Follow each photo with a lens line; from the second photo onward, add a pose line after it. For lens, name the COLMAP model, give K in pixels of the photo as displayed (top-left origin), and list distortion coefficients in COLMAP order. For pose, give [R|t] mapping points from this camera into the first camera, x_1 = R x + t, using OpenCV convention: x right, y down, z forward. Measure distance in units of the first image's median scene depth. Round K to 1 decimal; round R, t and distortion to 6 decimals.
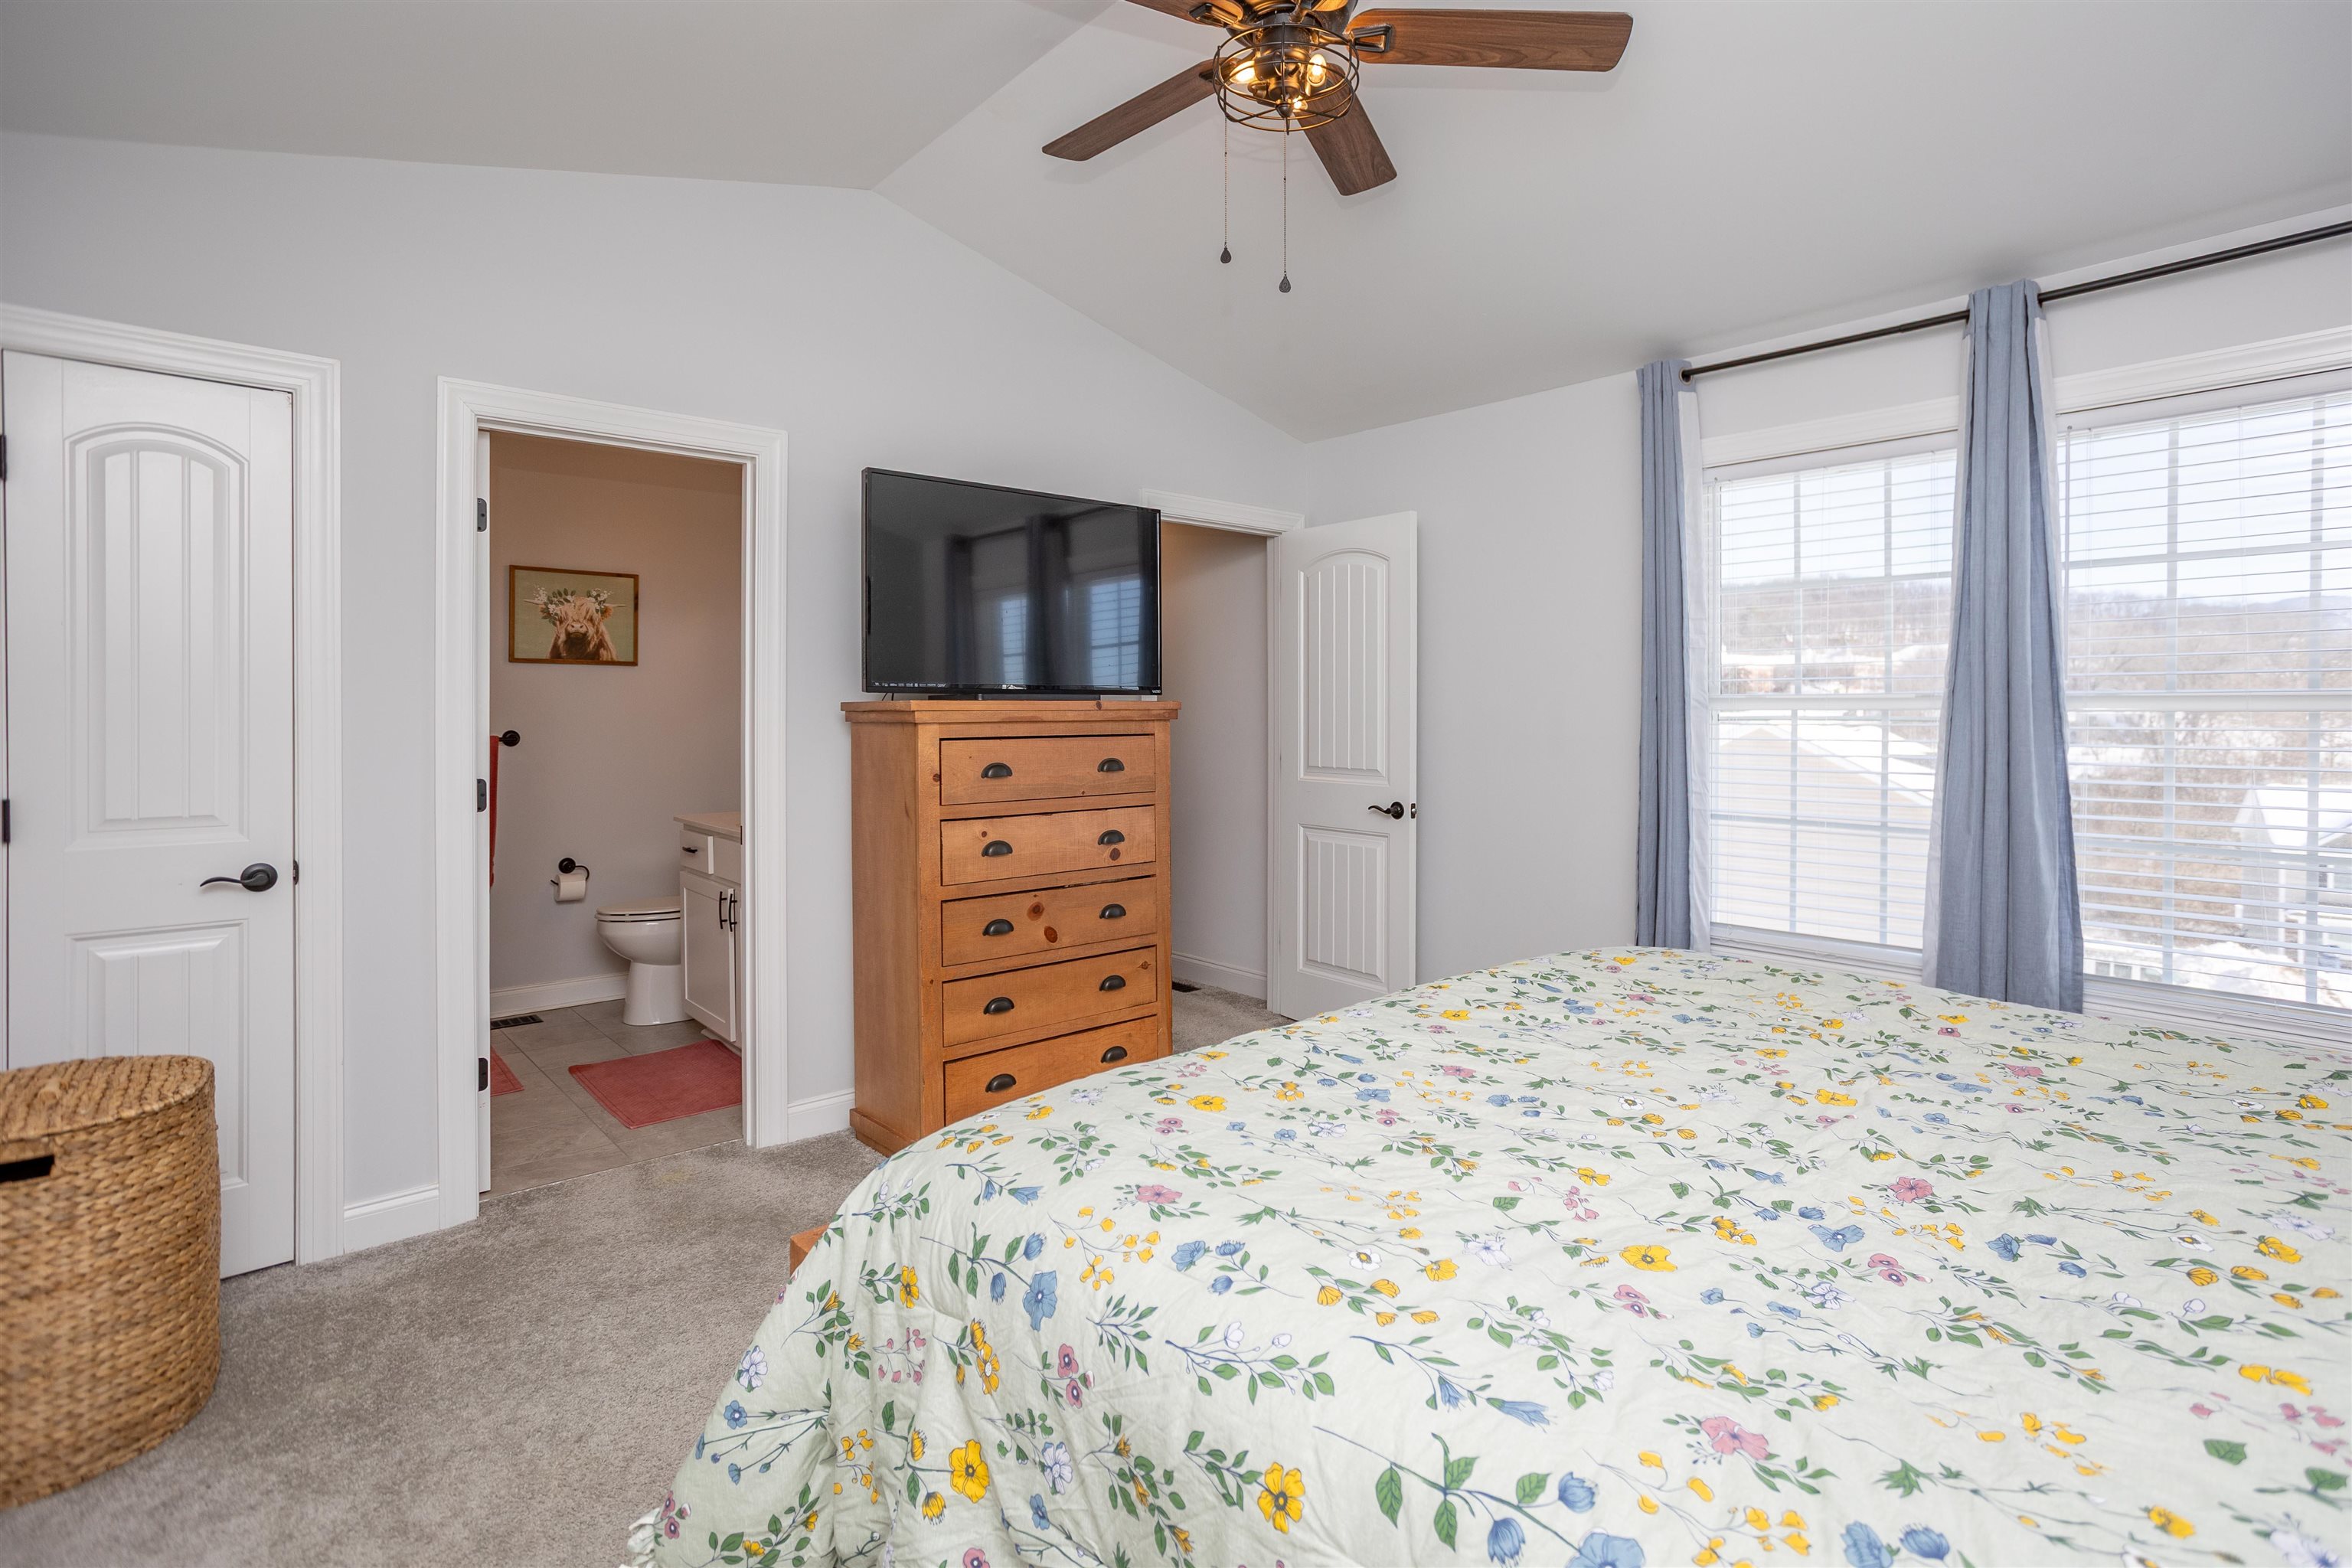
lens RADIAL K [[1158.0, 0, 1160.7], [0, 1158.0, 709.7], [0, 0, 1]] dist [-0.004699, 0.000097]
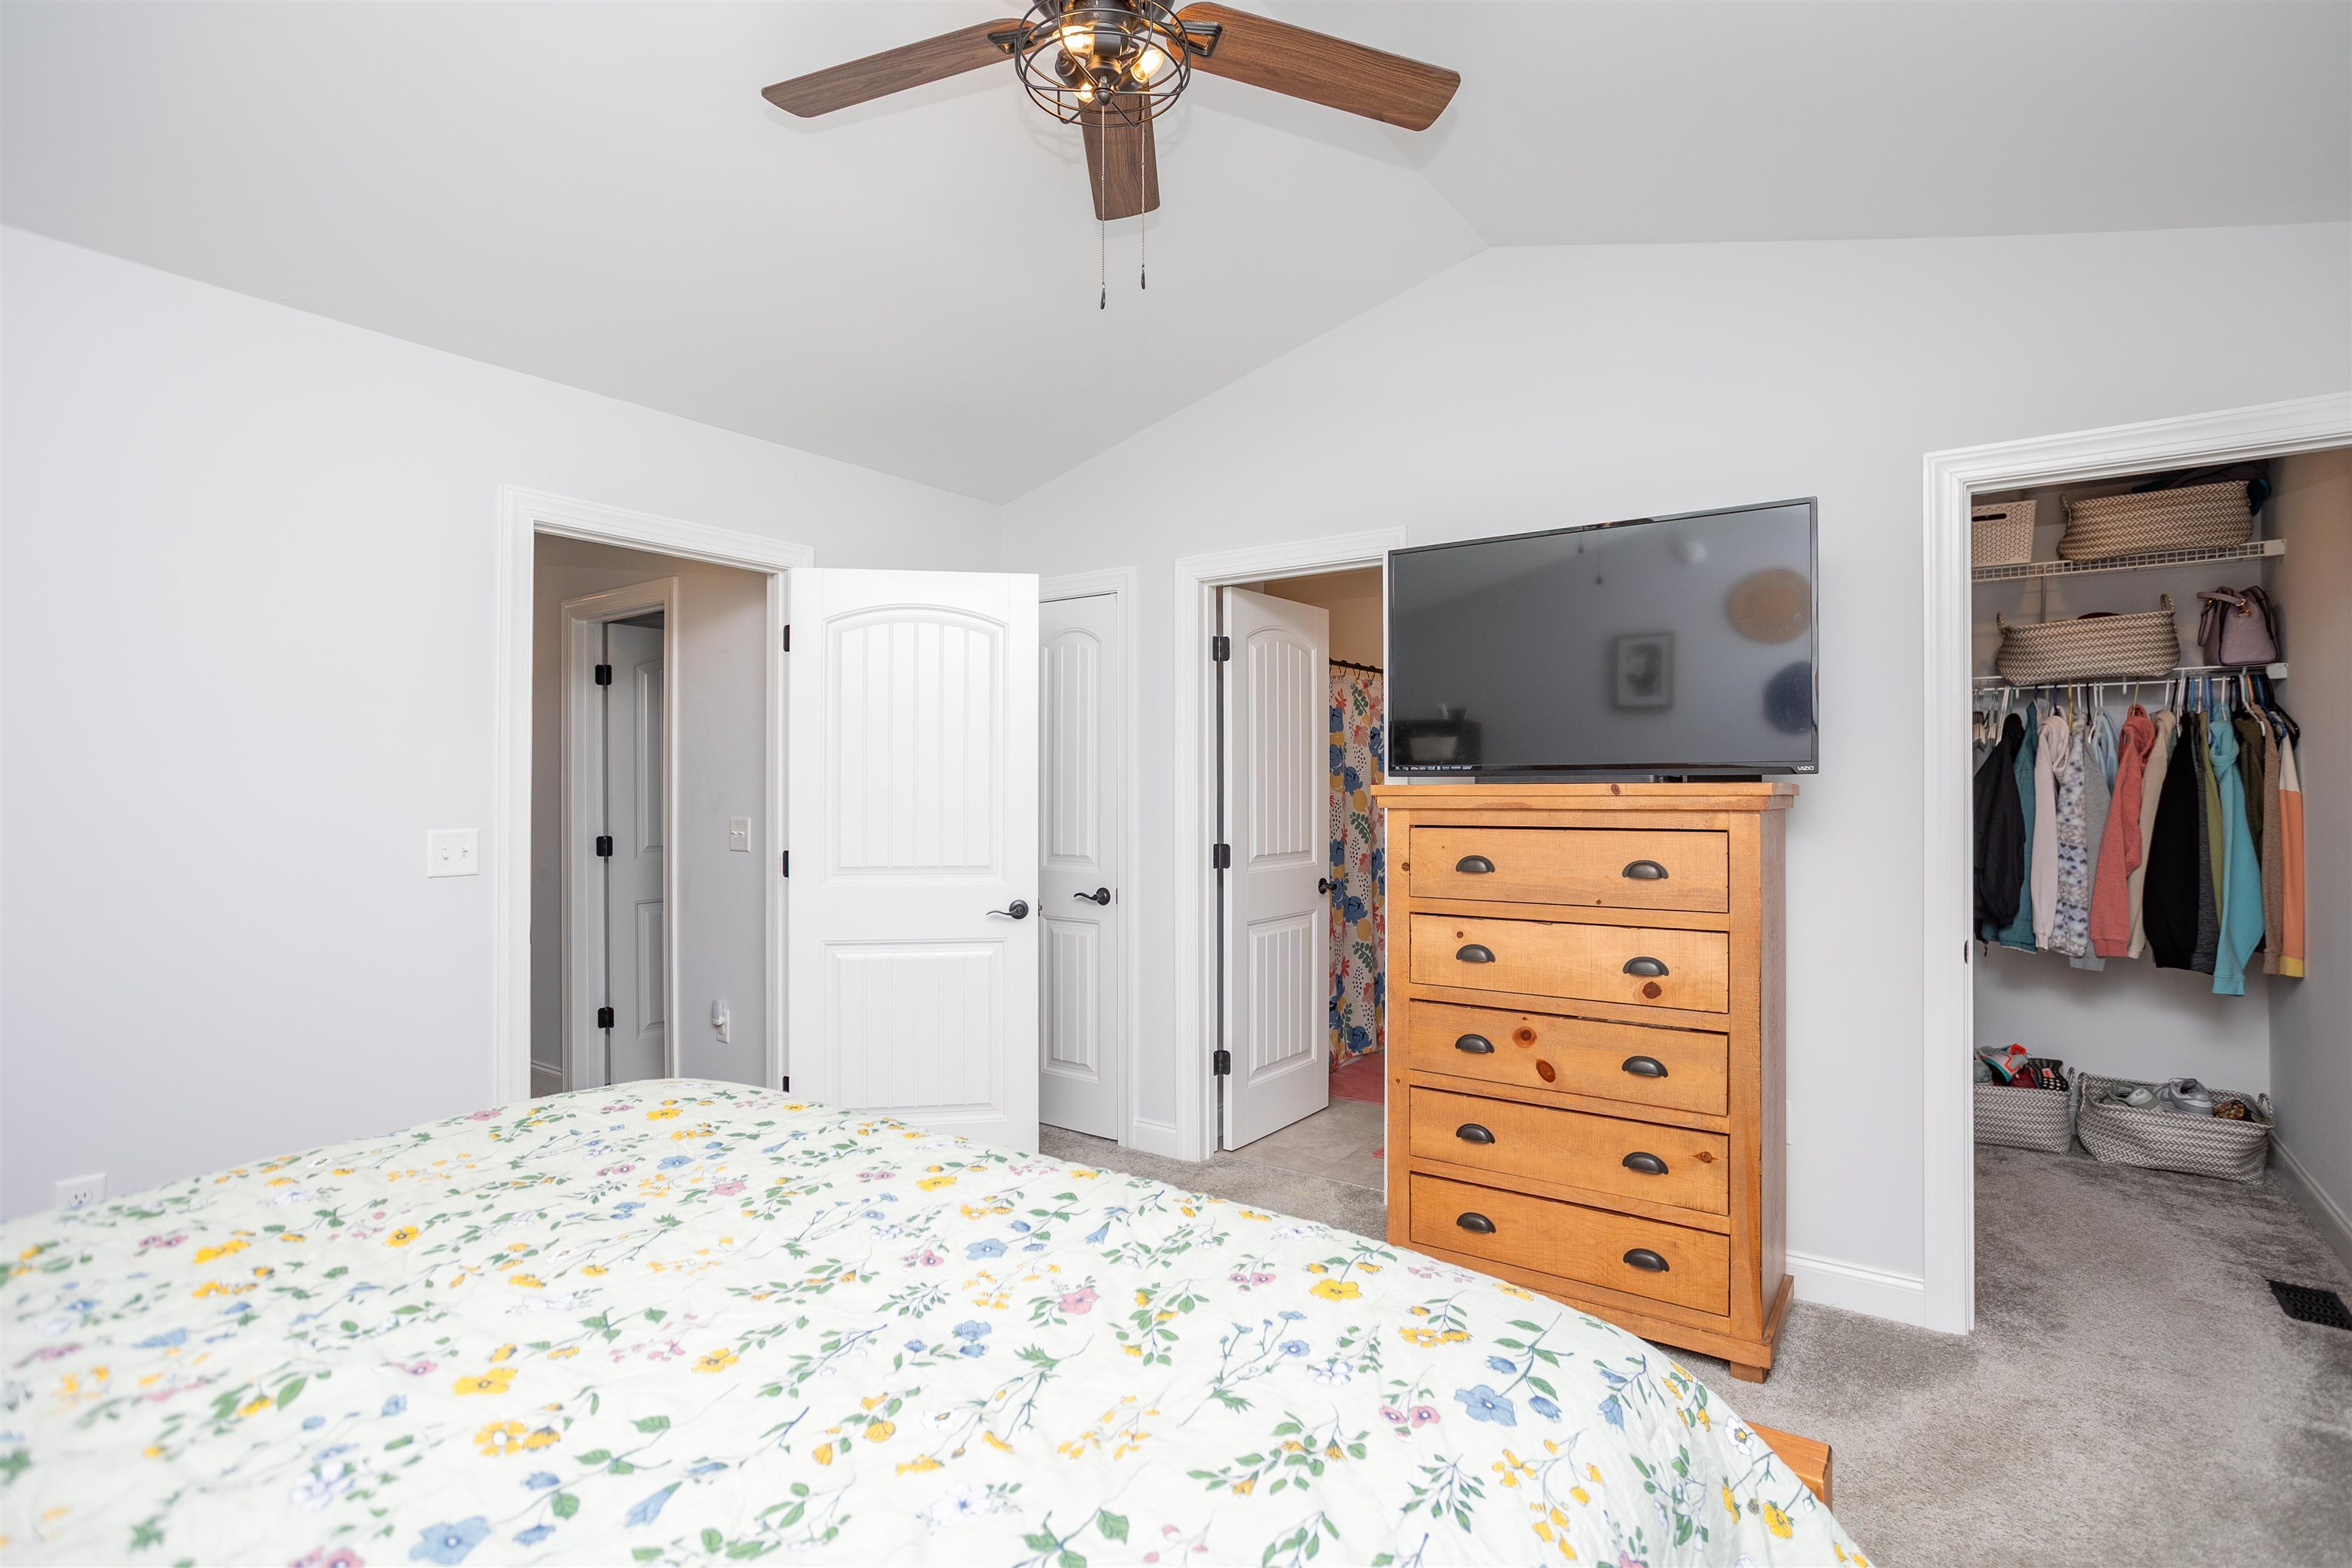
lens RADIAL K [[1156.3, 0, 1199.0], [0, 1156.3, 790.9], [0, 0, 1]] dist [-0.029685, 0.033968]
pose [[0.273430, 0.005133, -0.961878, 0.641124], [-0.002993, 0.999985, 0.004486, -0.005900], [0.961887, 0.001652, 0.273442, 0.564834]]
